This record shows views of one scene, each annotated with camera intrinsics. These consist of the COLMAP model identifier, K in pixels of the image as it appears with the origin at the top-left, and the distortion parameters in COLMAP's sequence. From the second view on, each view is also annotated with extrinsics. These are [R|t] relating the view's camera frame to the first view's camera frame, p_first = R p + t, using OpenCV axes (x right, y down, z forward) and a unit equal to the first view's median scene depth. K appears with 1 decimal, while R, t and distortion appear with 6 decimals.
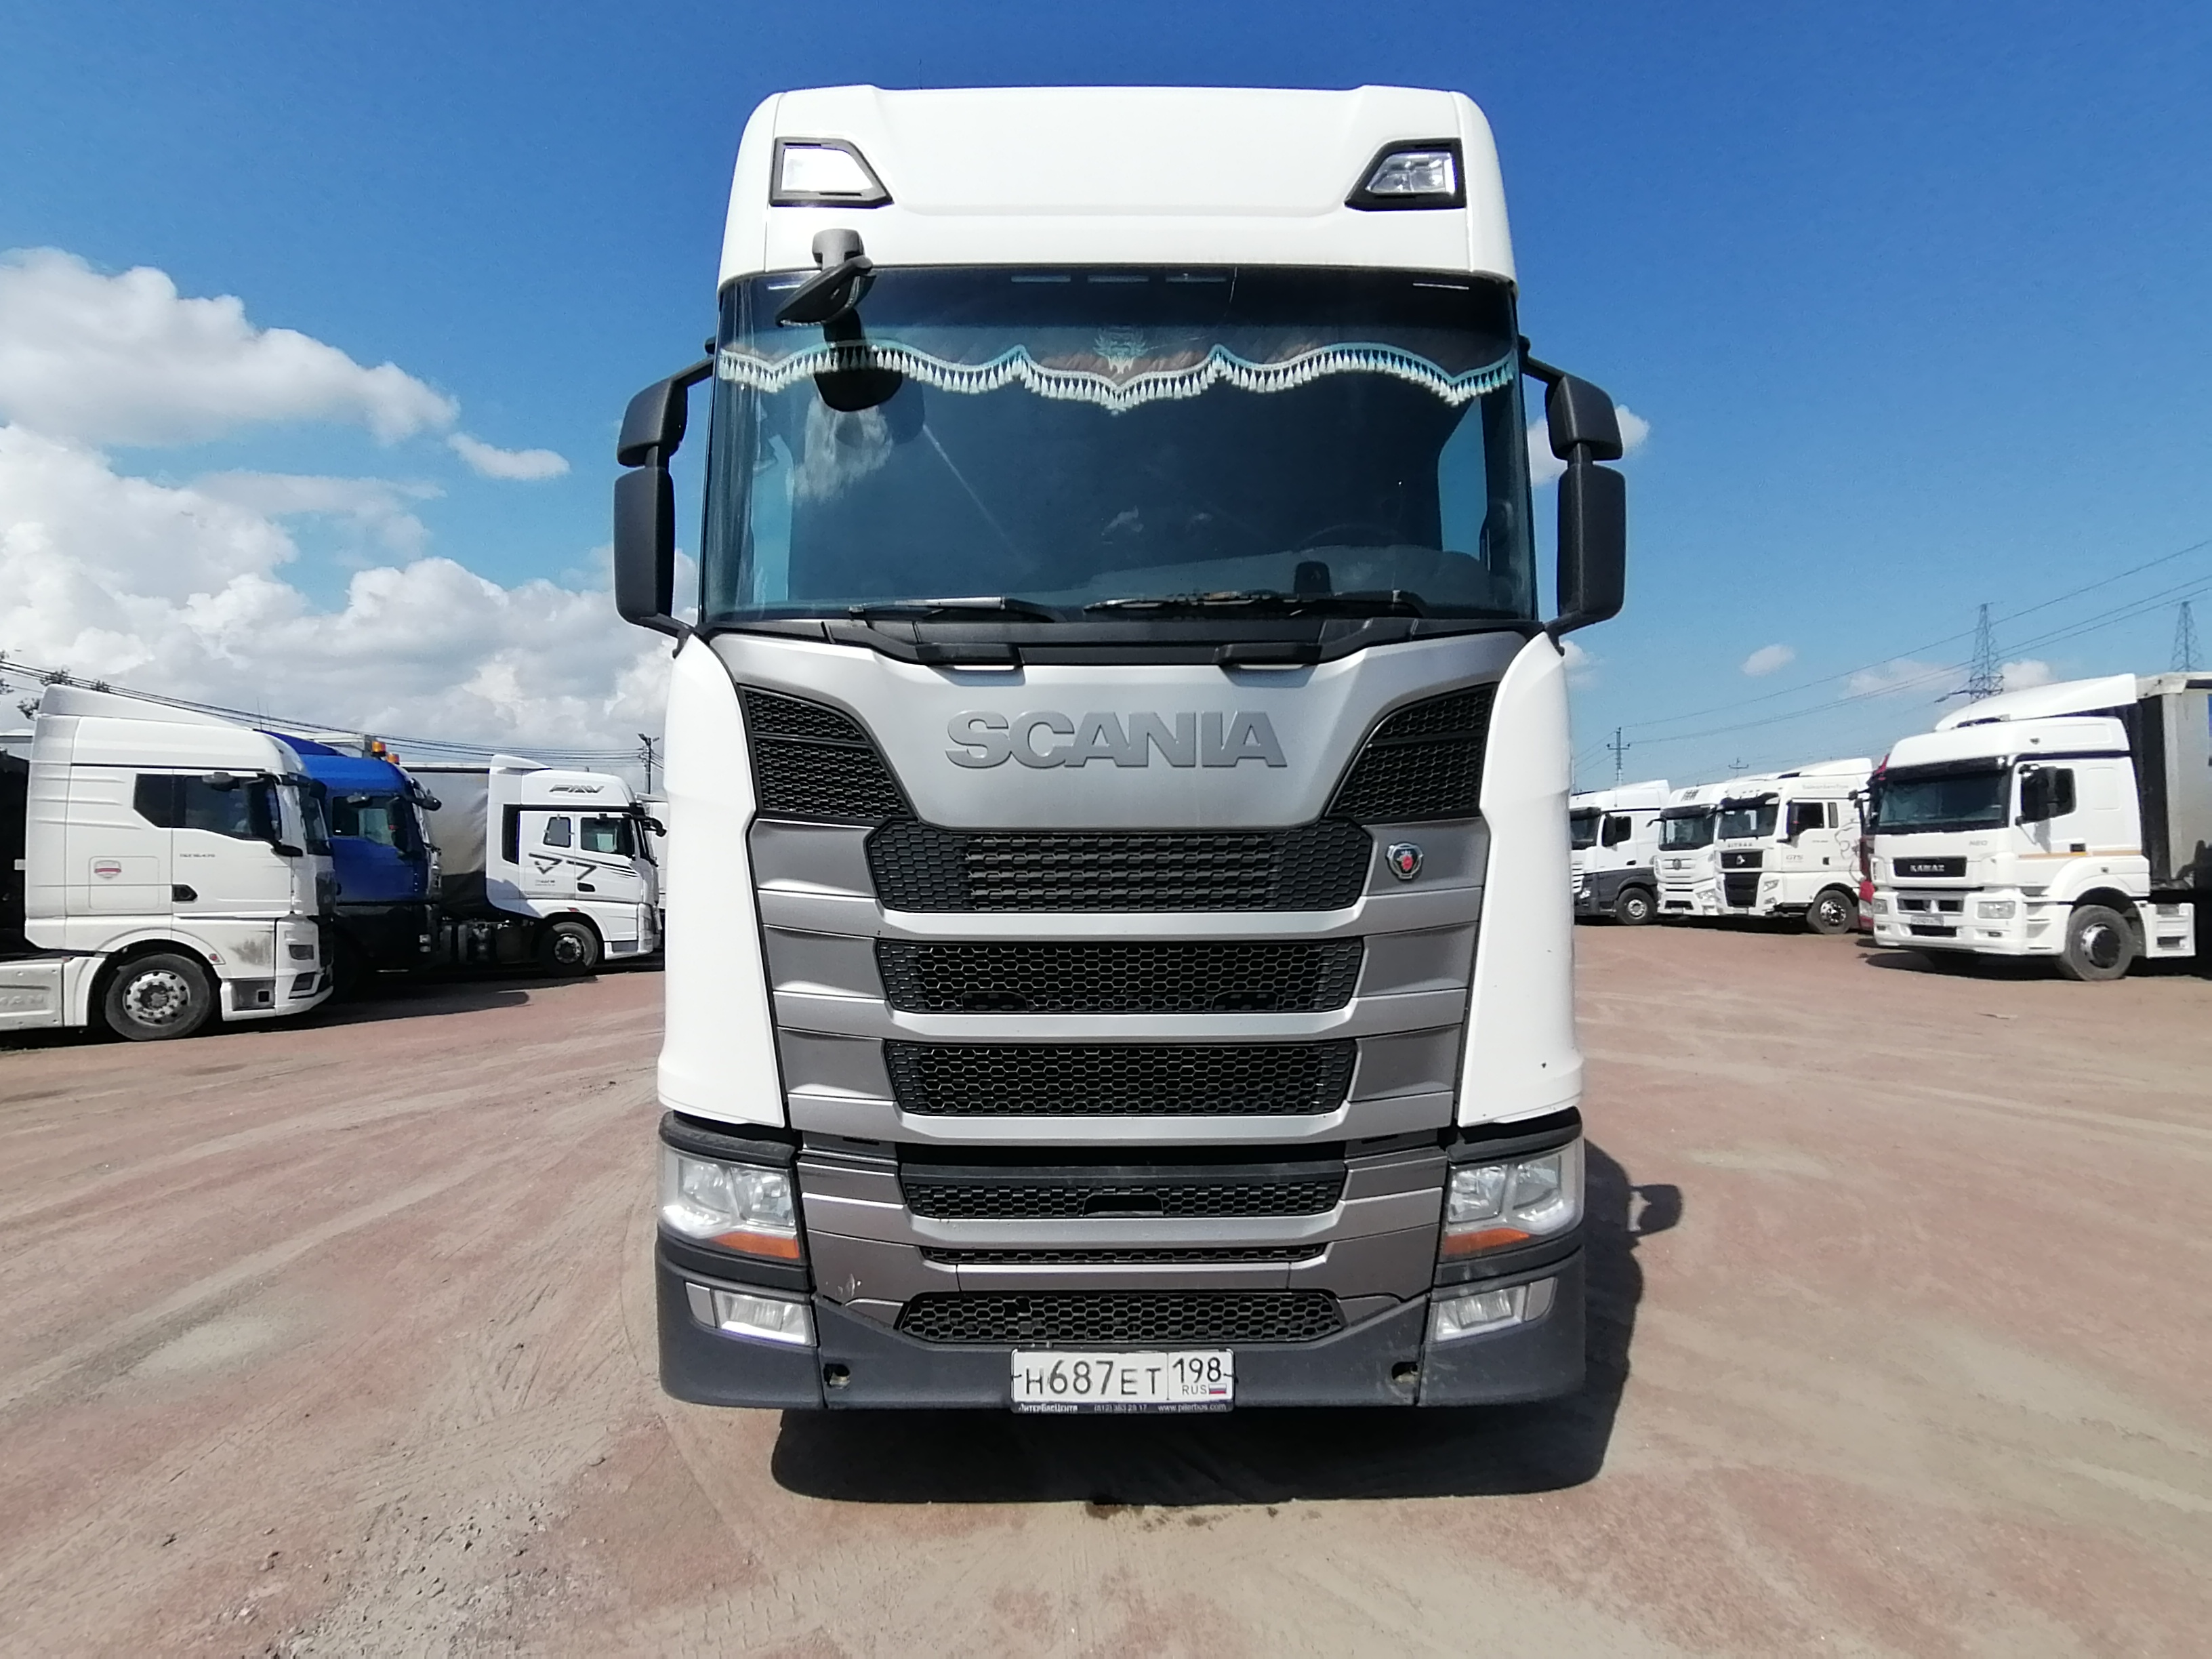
lens RADIAL K [[1097.6, 0, 1106.0], [0, 1097.6, 829.5], [0, 0, 1]] dist [0.002127, -0.007063]
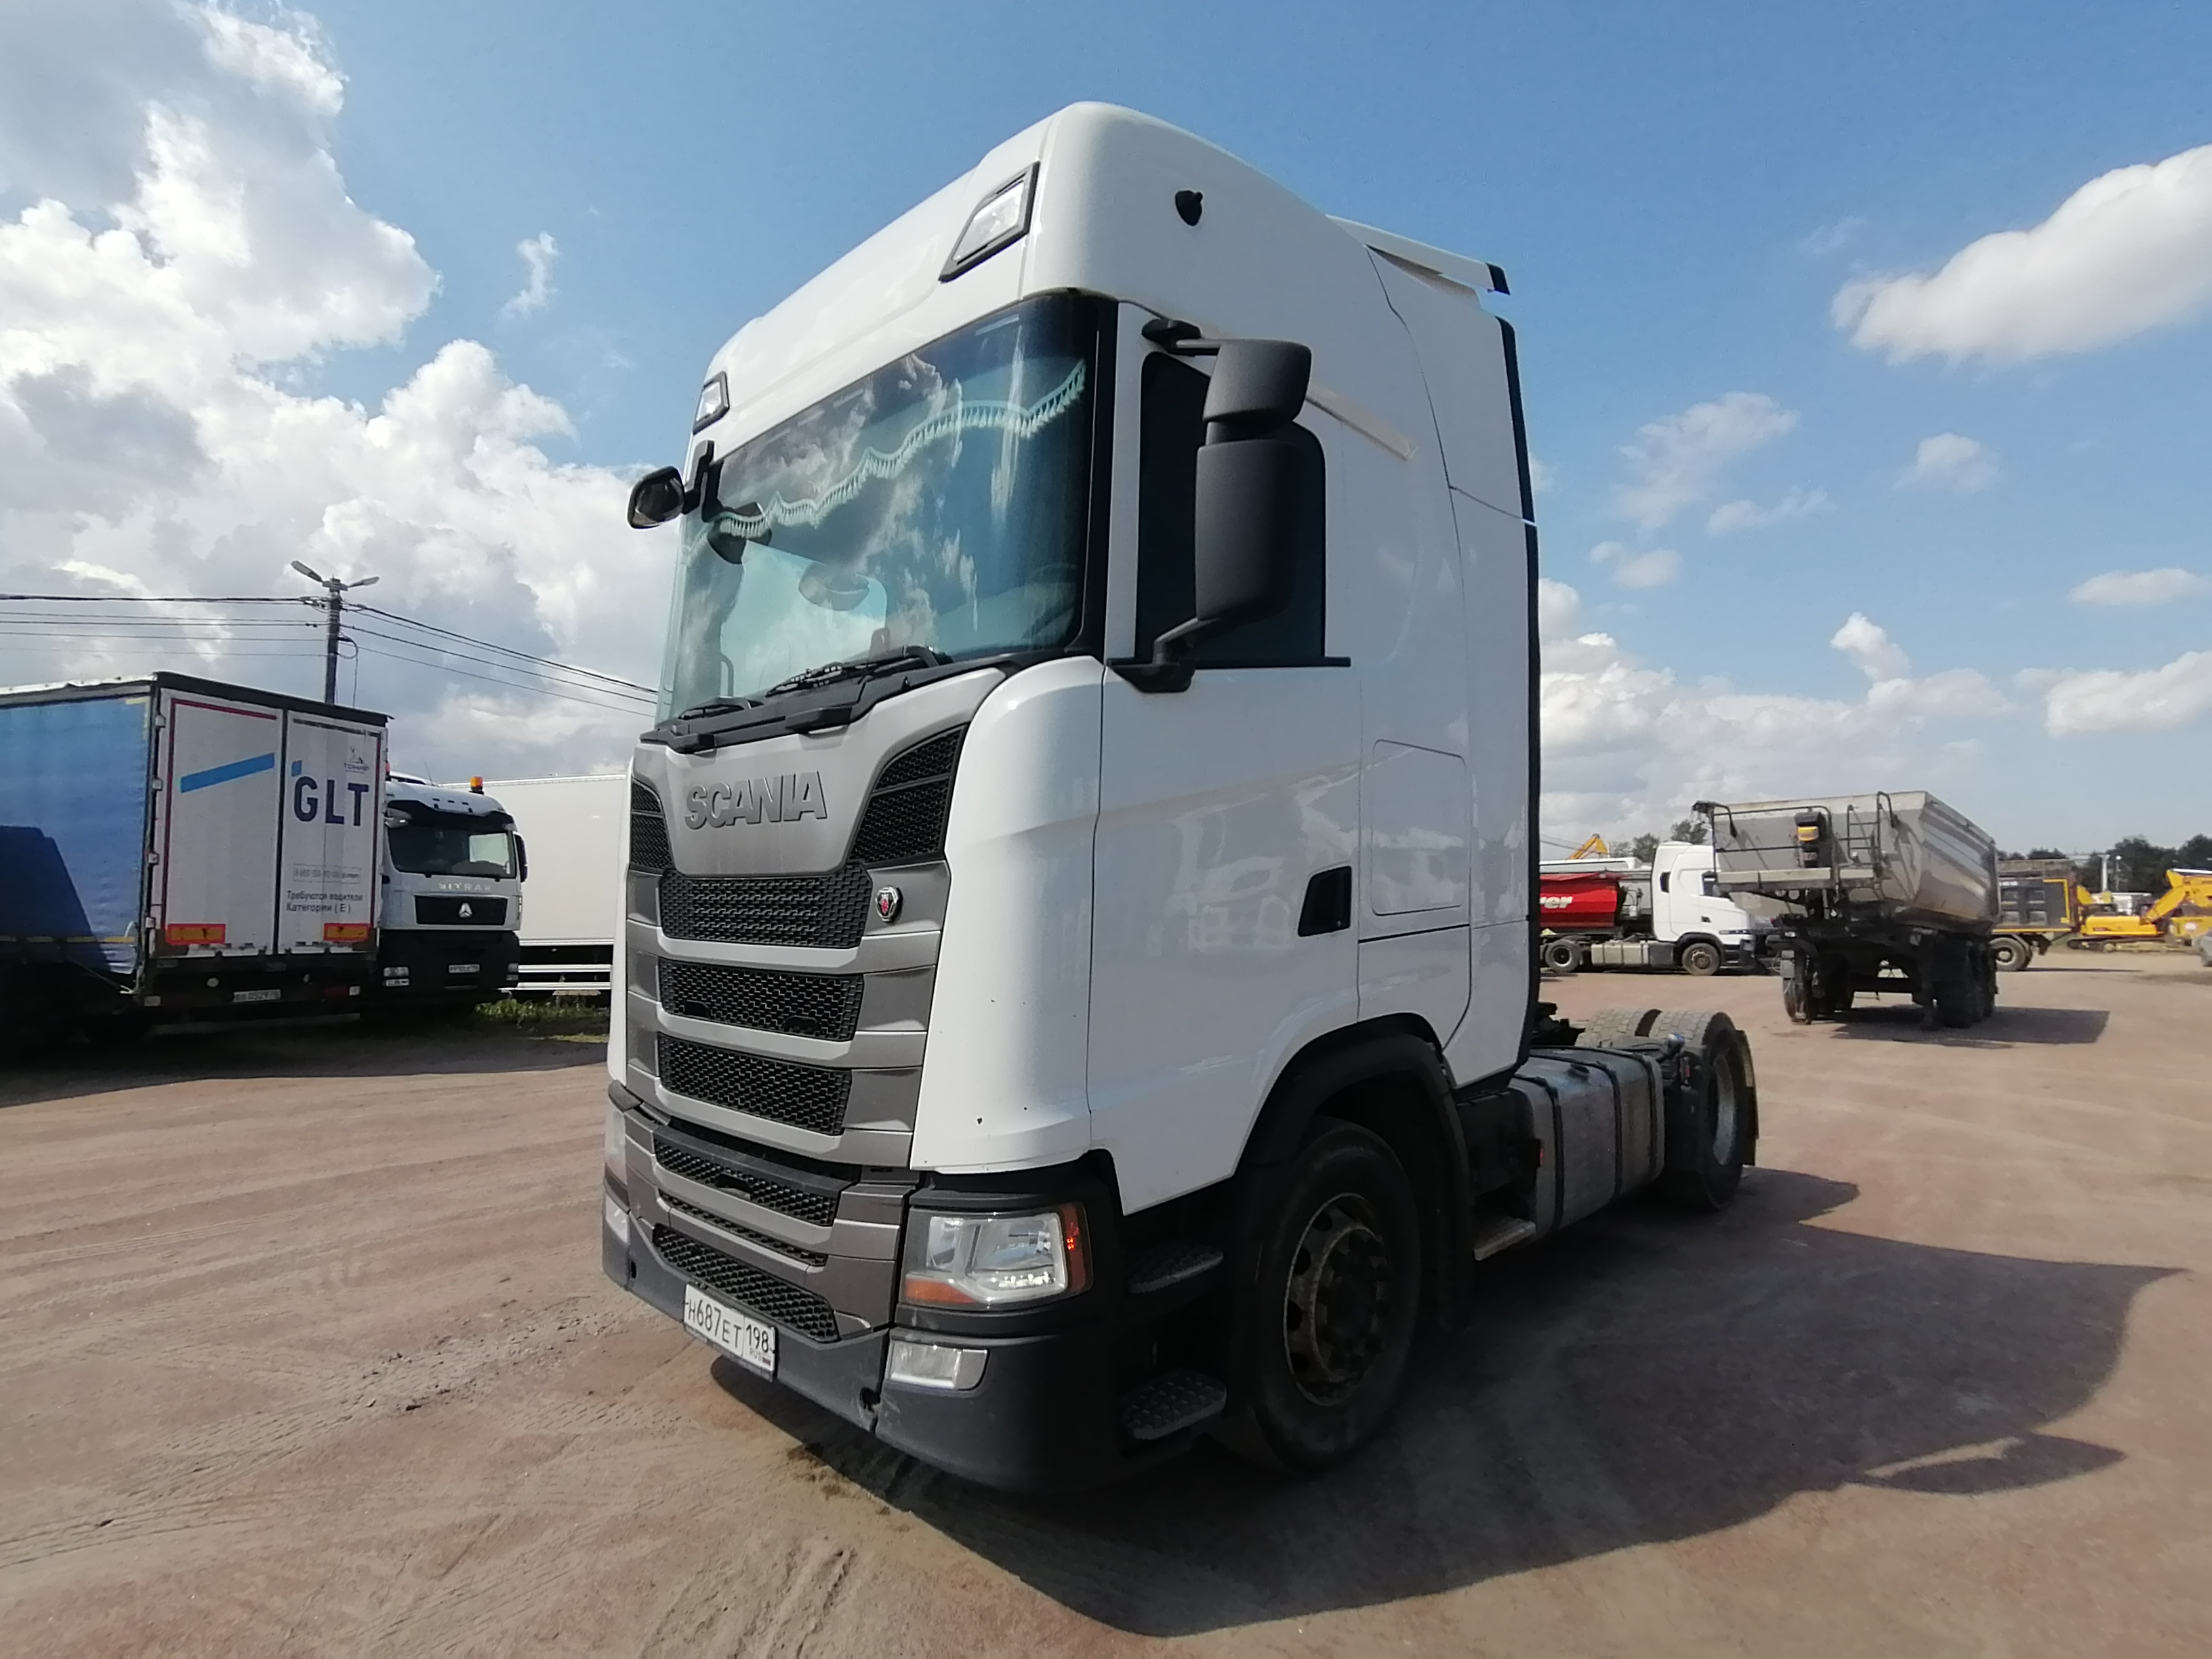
lens RADIAL K [[1097.6, 0, 1106.0], [0, 1097.6, 829.5], [0, 0, 1]] dist [0.002127, -0.007063]
pose [[0.725956, -0.034508, -0.686875, 1.052652], [0.012583, 0.999240, -0.036903, -0.001069], [0.687626, 0.018147, 0.725838, 0.354311]]
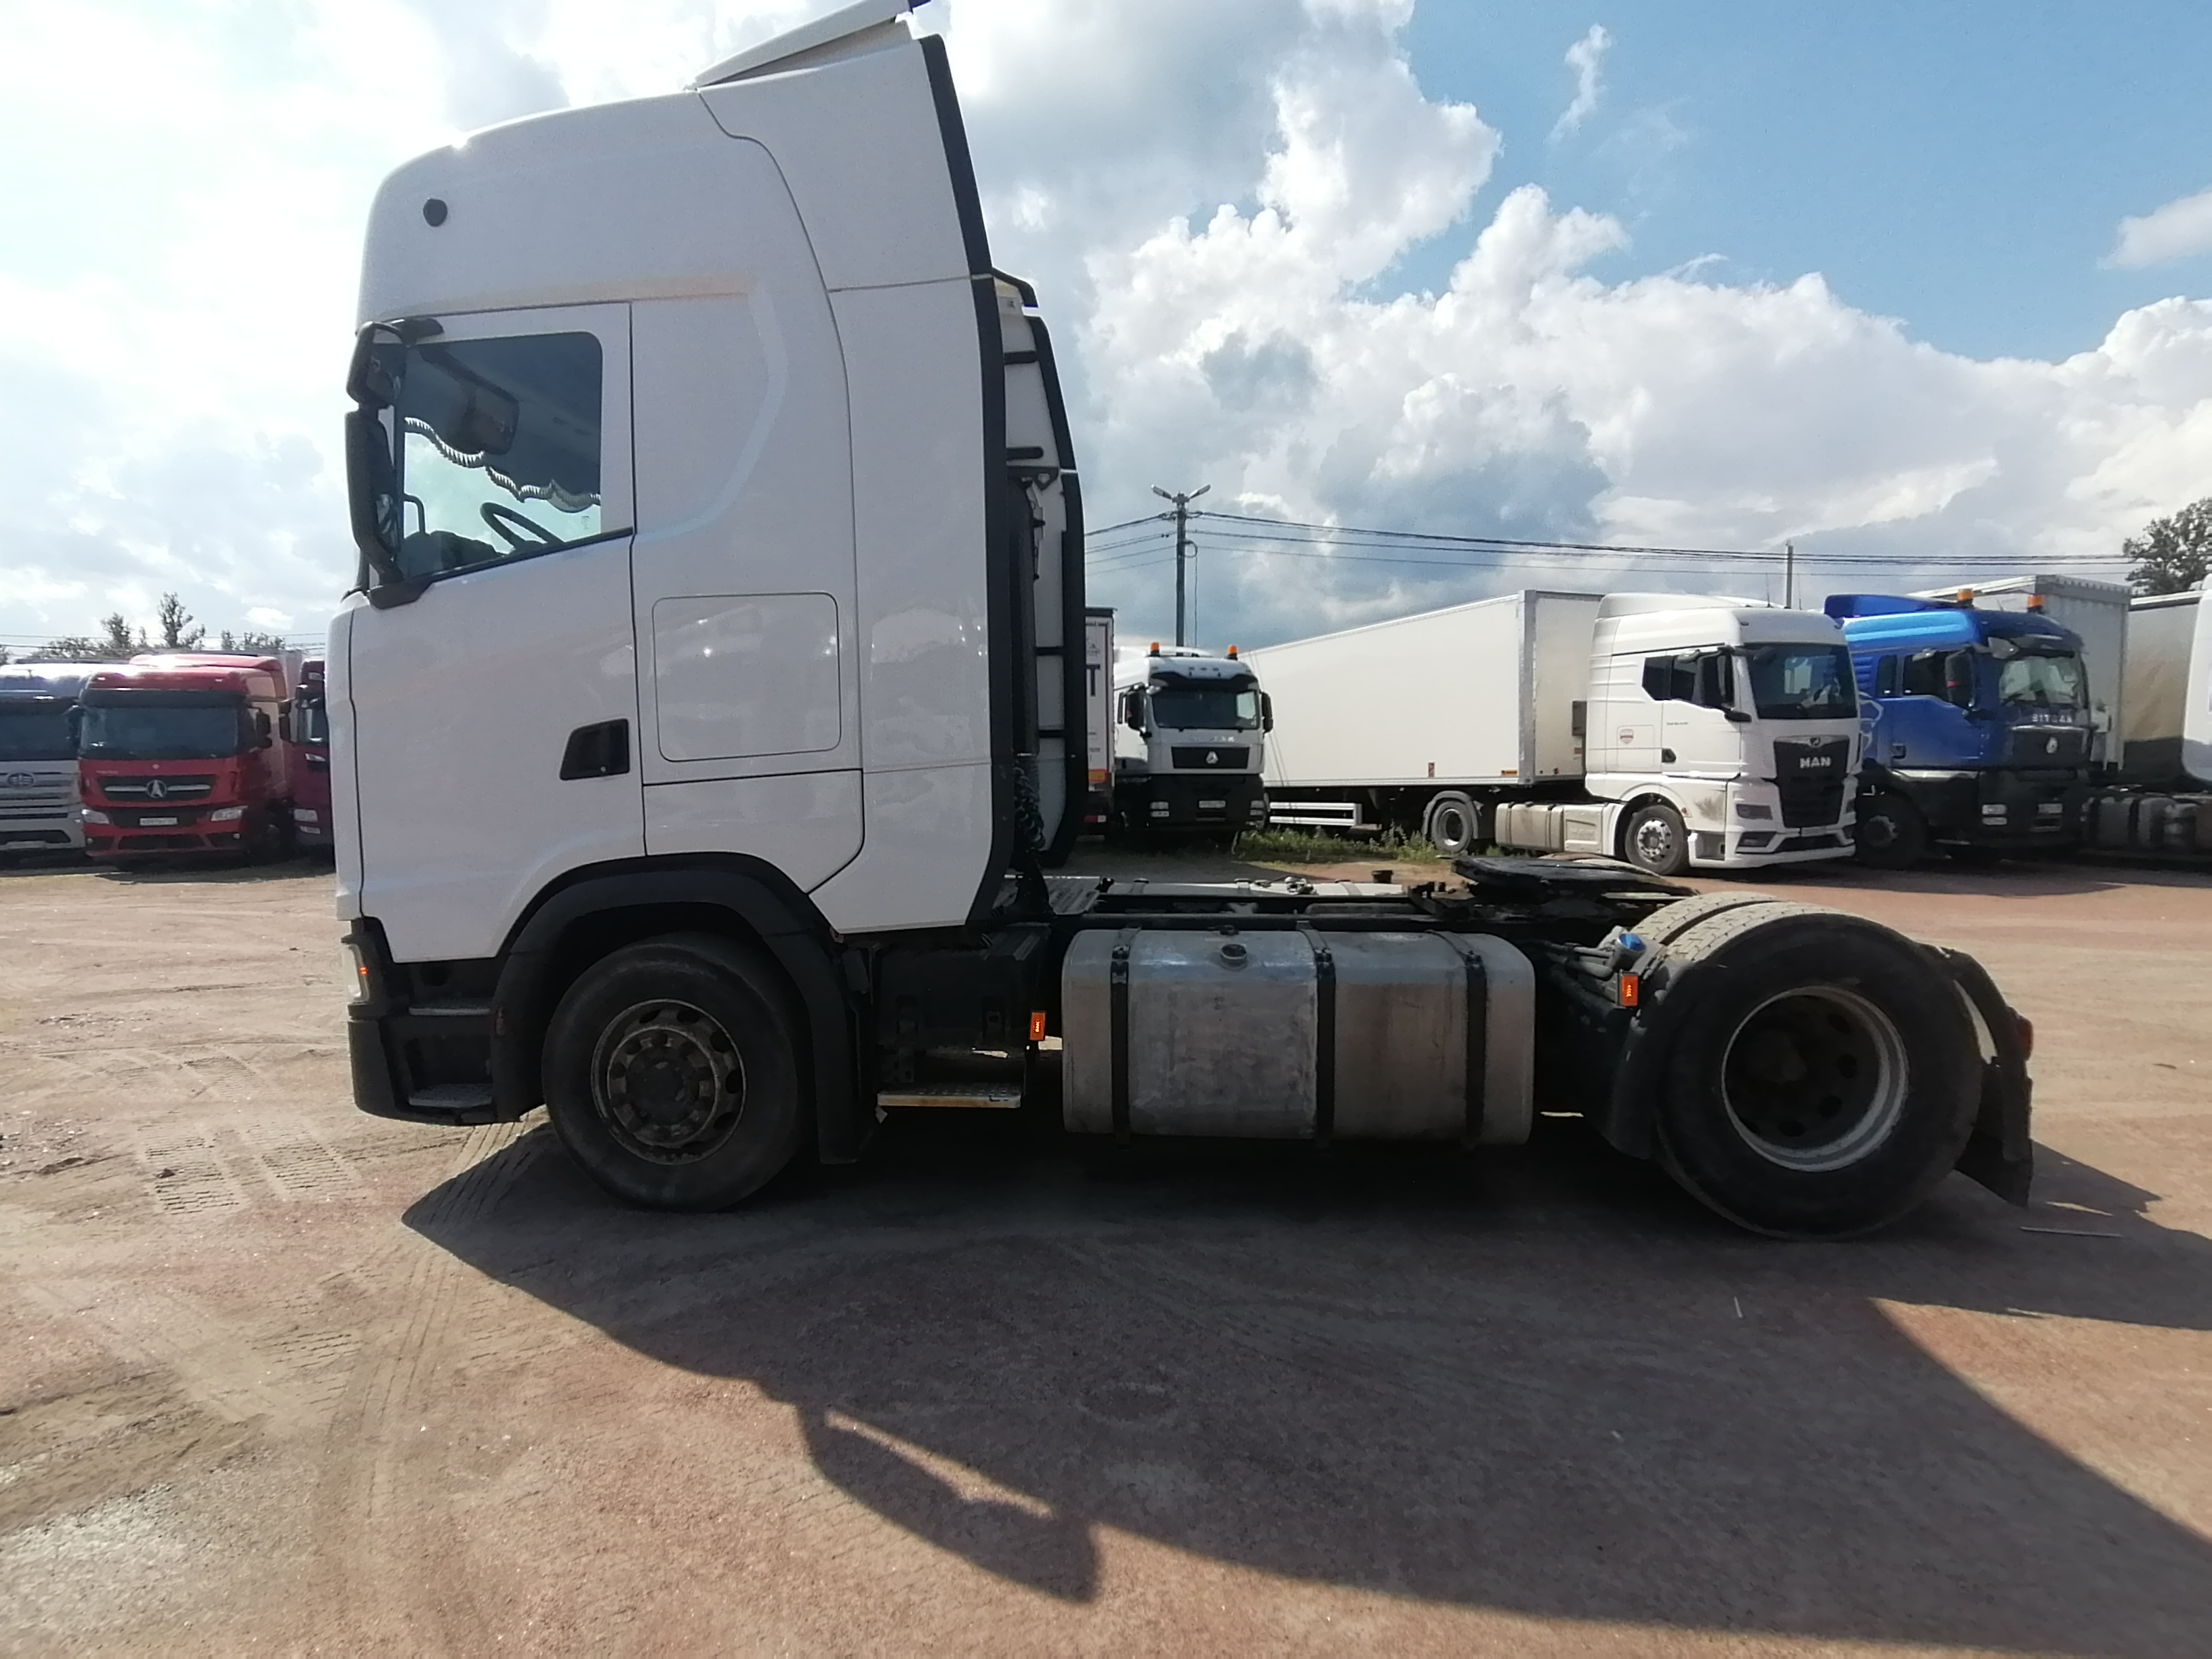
lens RADIAL K [[1110.5, 0, 1118.5], [0, 1110.5, 822.1], [0, 0, 1]] dist [0.073222, -0.104914]
pose [[-0.104313, 0.072265, -0.991916, 1.736599], [0.054755, 0.996261, 0.066824, 0.062096], [0.993036, -0.047342, -0.107880, 2.102956]]
